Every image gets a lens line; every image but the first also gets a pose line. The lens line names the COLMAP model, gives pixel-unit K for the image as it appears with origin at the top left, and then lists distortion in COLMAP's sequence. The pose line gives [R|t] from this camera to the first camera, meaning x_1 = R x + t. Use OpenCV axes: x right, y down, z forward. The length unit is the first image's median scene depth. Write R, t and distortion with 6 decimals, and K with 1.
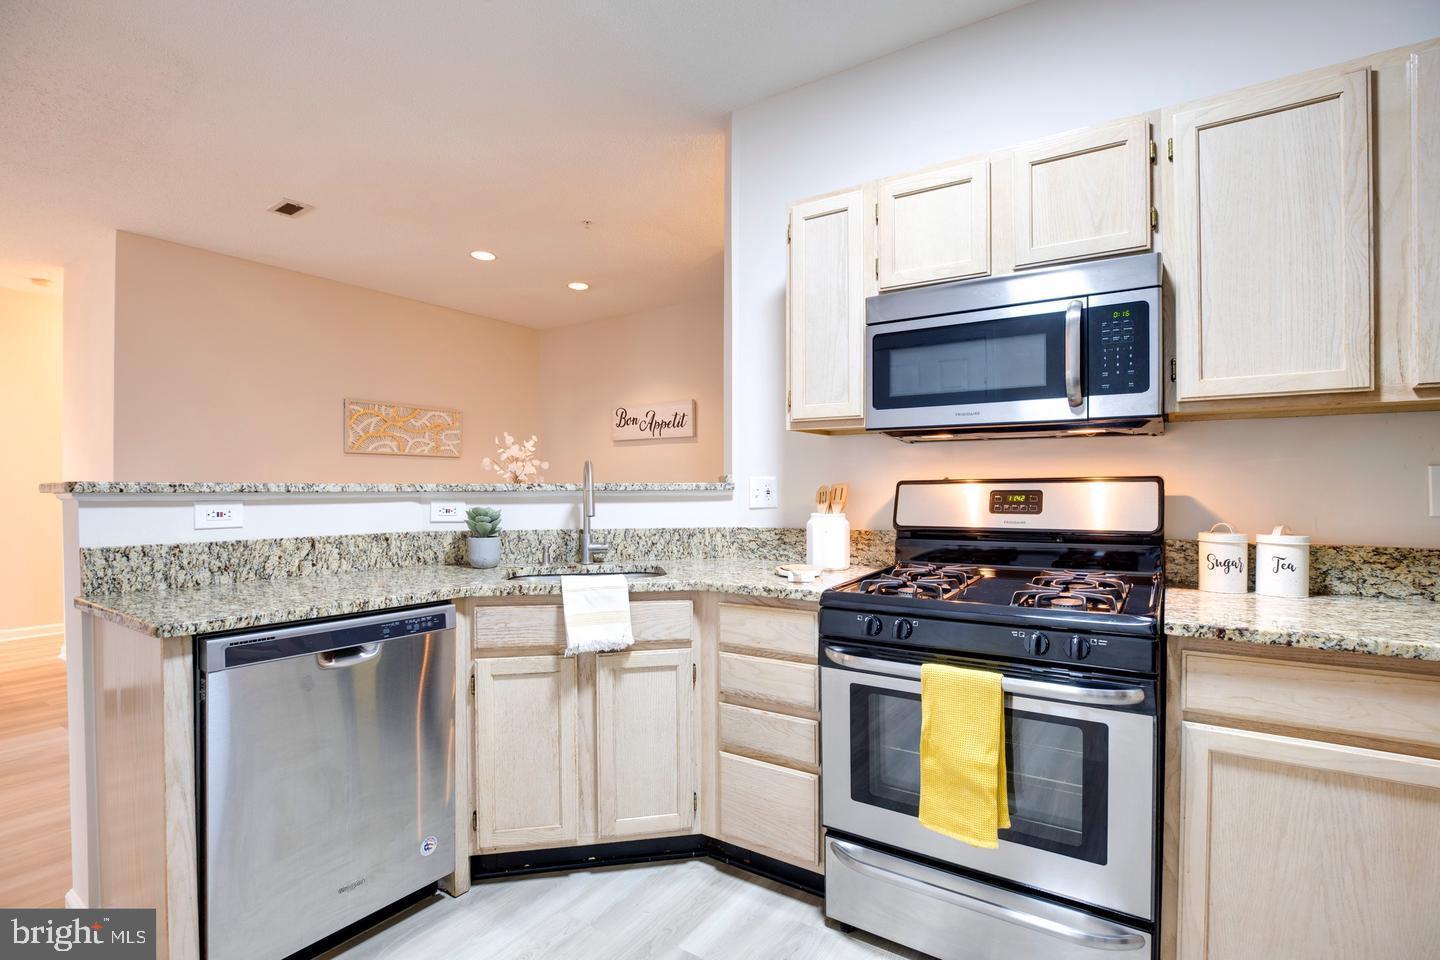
lens RADIAL K [[671.1, 0, 717.1], [0, 671.1, 483.8], [0, 0, 1]] dist [-0.028890, 0.002217]
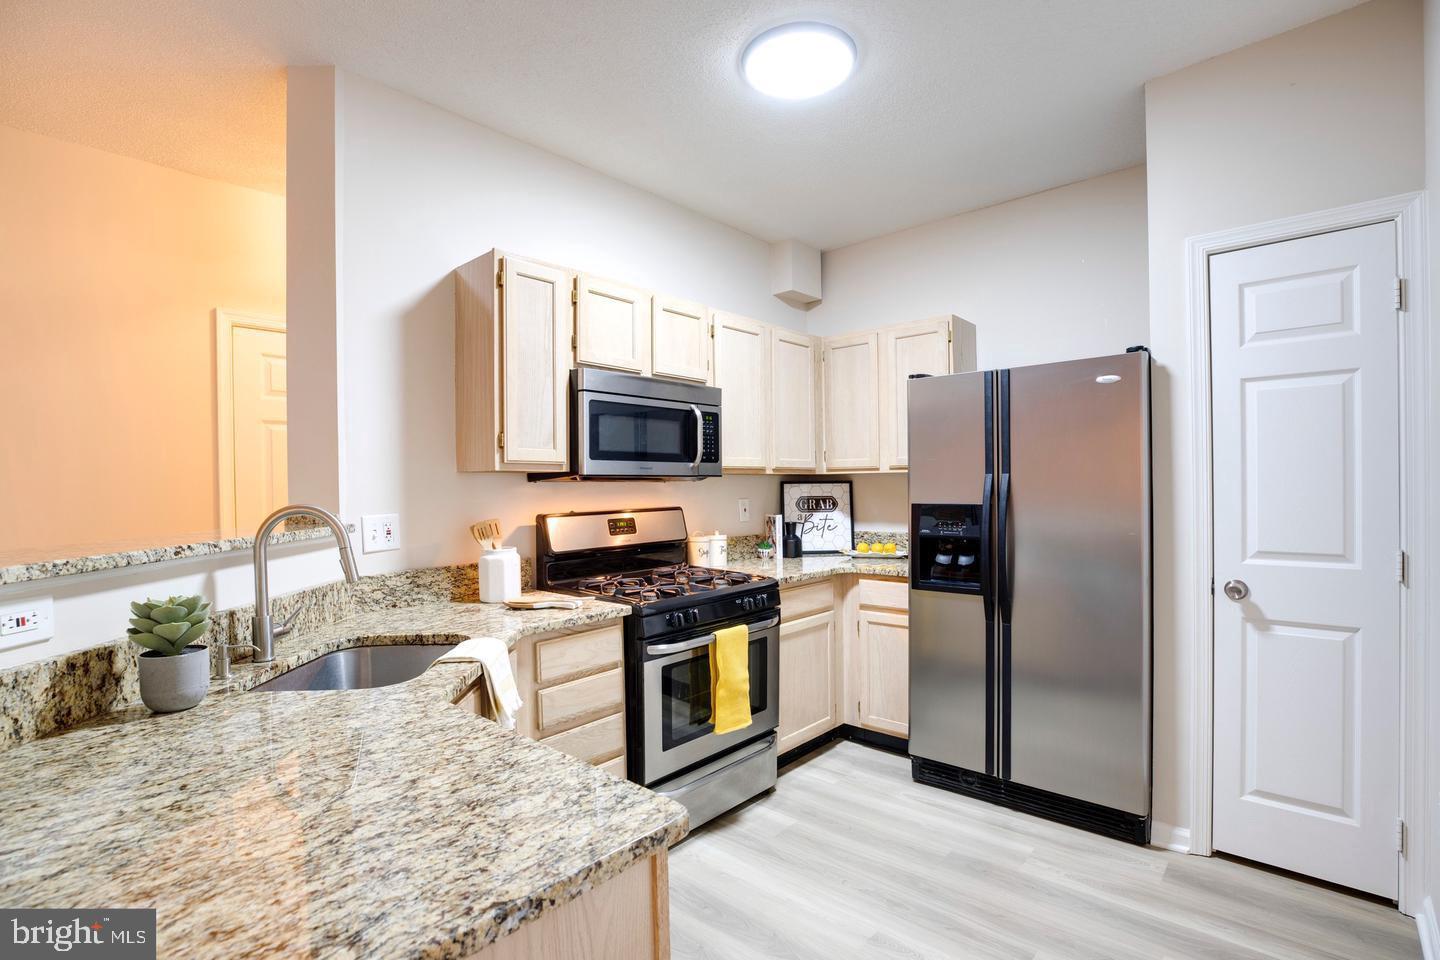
lens RADIAL K [[671.1, 0, 712.9], [0, 671.1, 485.8], [0, 0, 1]] dist [-0.028890, 0.002217]
pose [[0.148783, -0.001089, 0.988869, -0.735962], [0.009098, 0.999959, -0.000267, -0.045420], [-0.988828, 0.009036, 0.148787, 0.447342]]
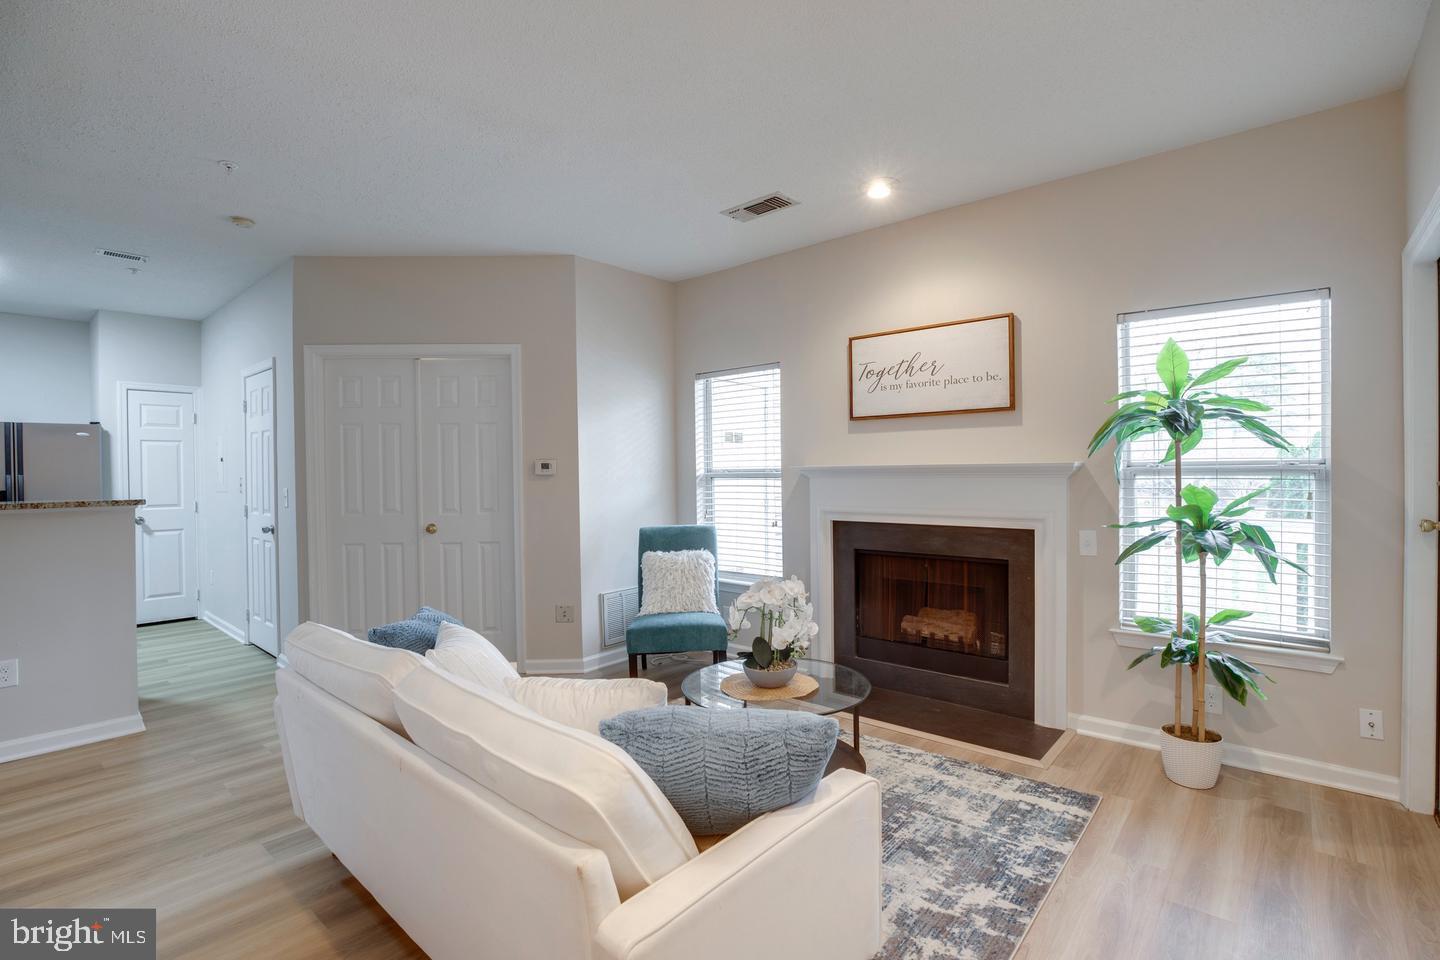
lens RADIAL K [[671.1, 0, 718.9], [0, 671.1, 480.8], [0, 0, 1]] dist [-0.028890, 0.002217]
pose [[-0.992479, 0.010453, 0.121968, -2.012890], [0.011534, 0.999900, 0.008160, -0.036577], [-0.121870, 0.009505, -0.992501, 1.870824]]
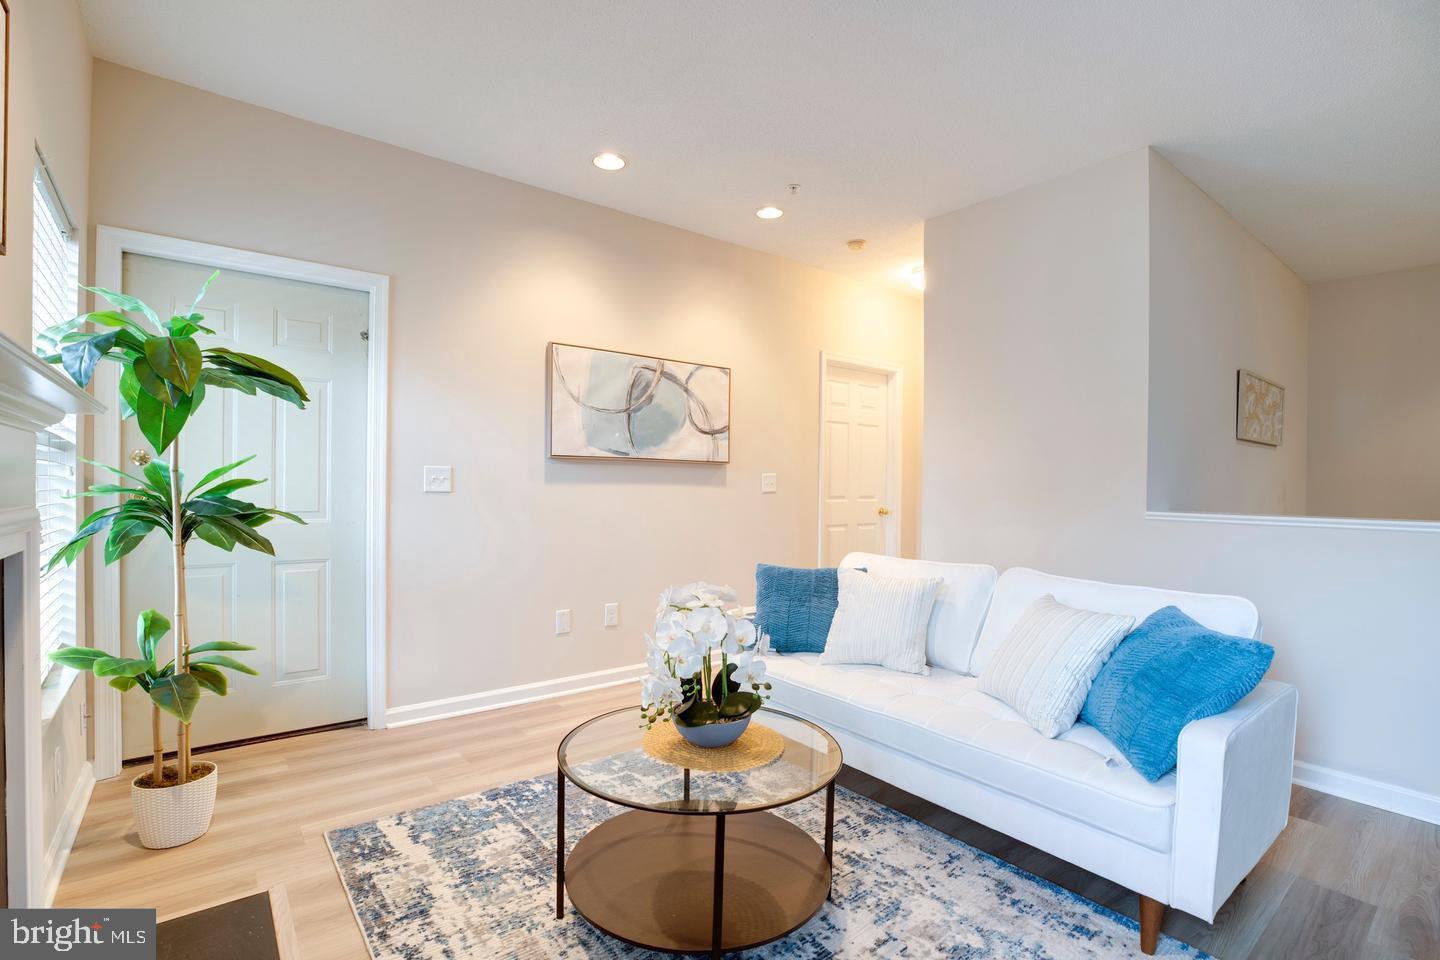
lens RADIAL K [[671.1, 0, 720.1], [0, 671.1, 487.6], [0, 0, 1]] dist [-0.028890, 0.002217]
pose [[0.954283, 0.011141, -0.298697, -1.745790], [-0.008851, 0.999920, 0.009019, 0.012114], [0.298774, -0.005964, 0.954305, 0.175748]]
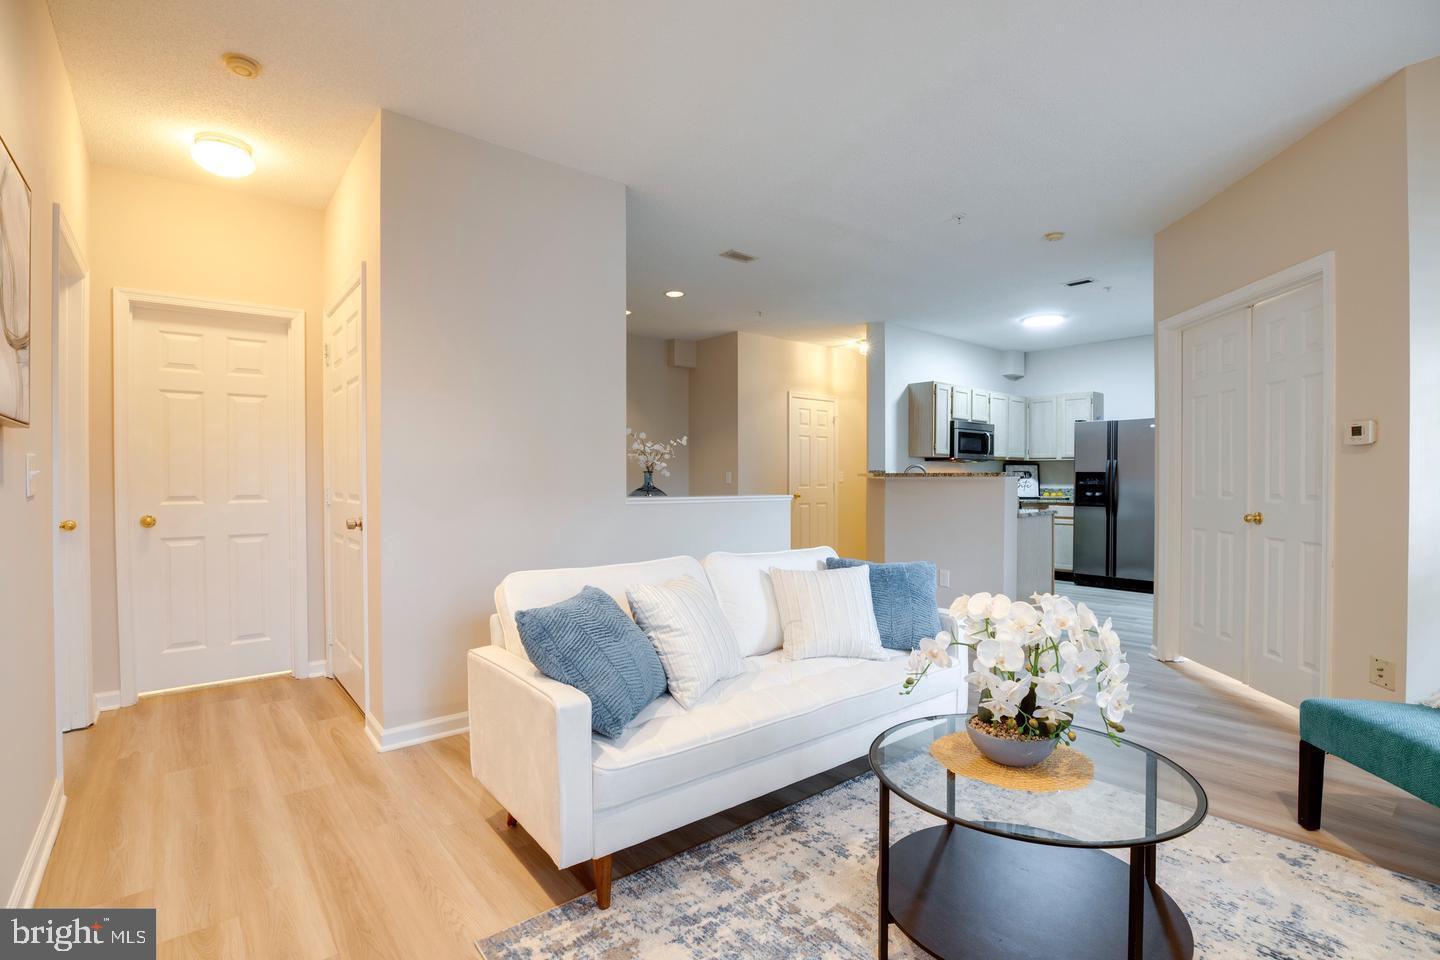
lens RADIAL K [[671.1, 0, 732.1], [0, 671.1, 472.3], [0, 0, 1]] dist [-0.028890, 0.002217]
pose [[0.269031, 0.006892, 0.963107, -2.639258], [-0.007145, 0.999961, -0.005159, 0.012287], [-0.963105, -0.005494, 0.269070, 0.917800]]
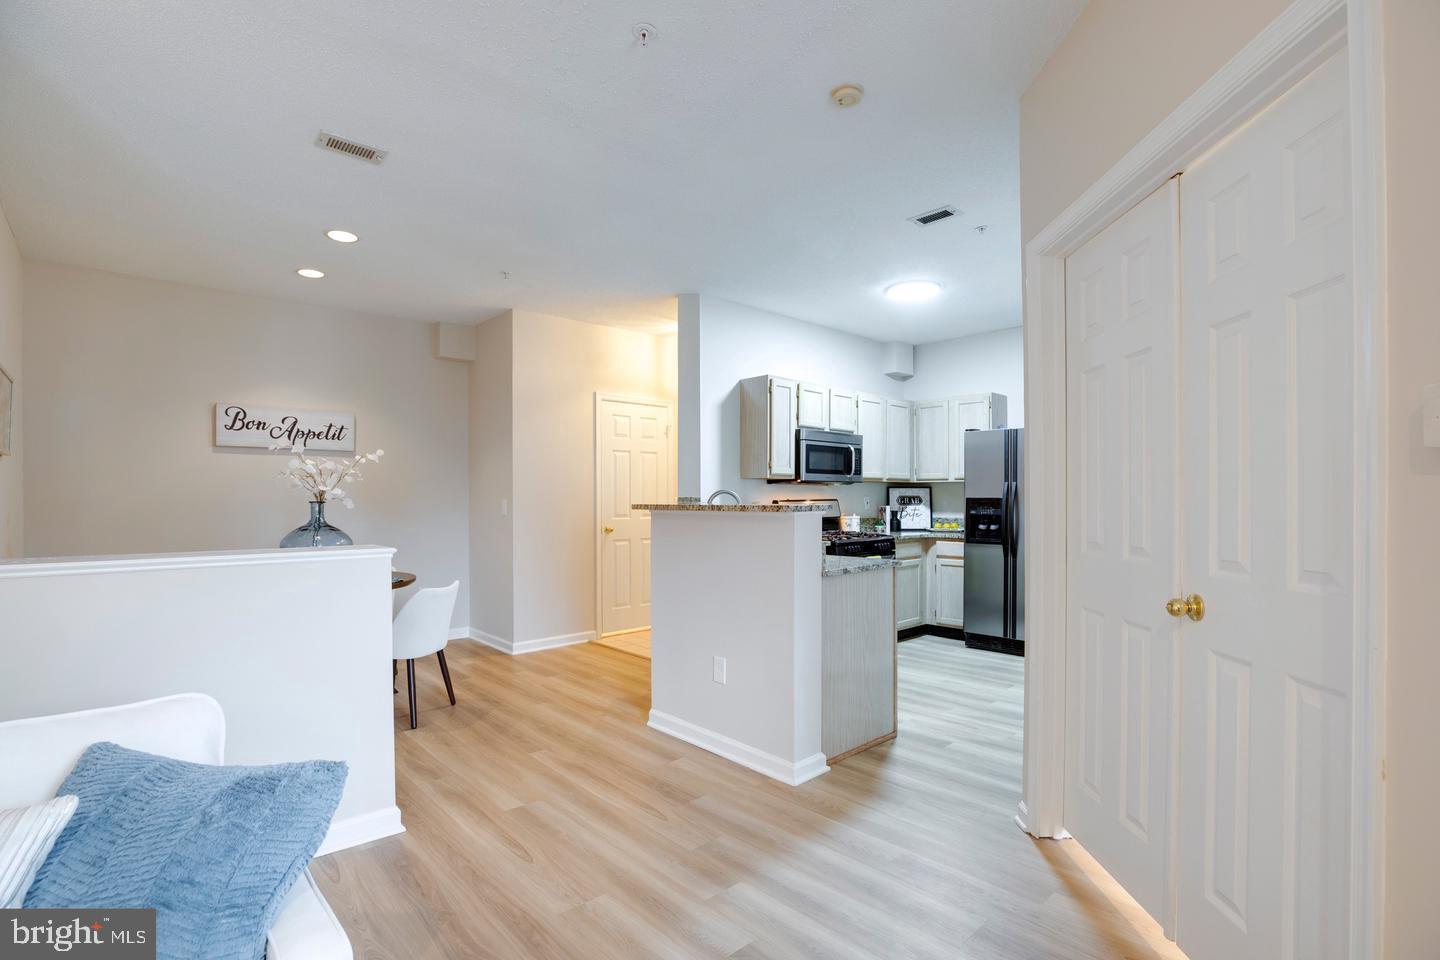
lens RADIAL K [[671.1, 0, 721.8], [0, 671.1, 491.7], [0, 0, 1]] dist [-0.028890, 0.002217]
pose [[0.227274, 0.006472, 0.973809, -1.803943], [-0.003692, 0.999976, -0.005784, -0.017542], [-0.973824, -0.002281, 0.227292, 0.555844]]
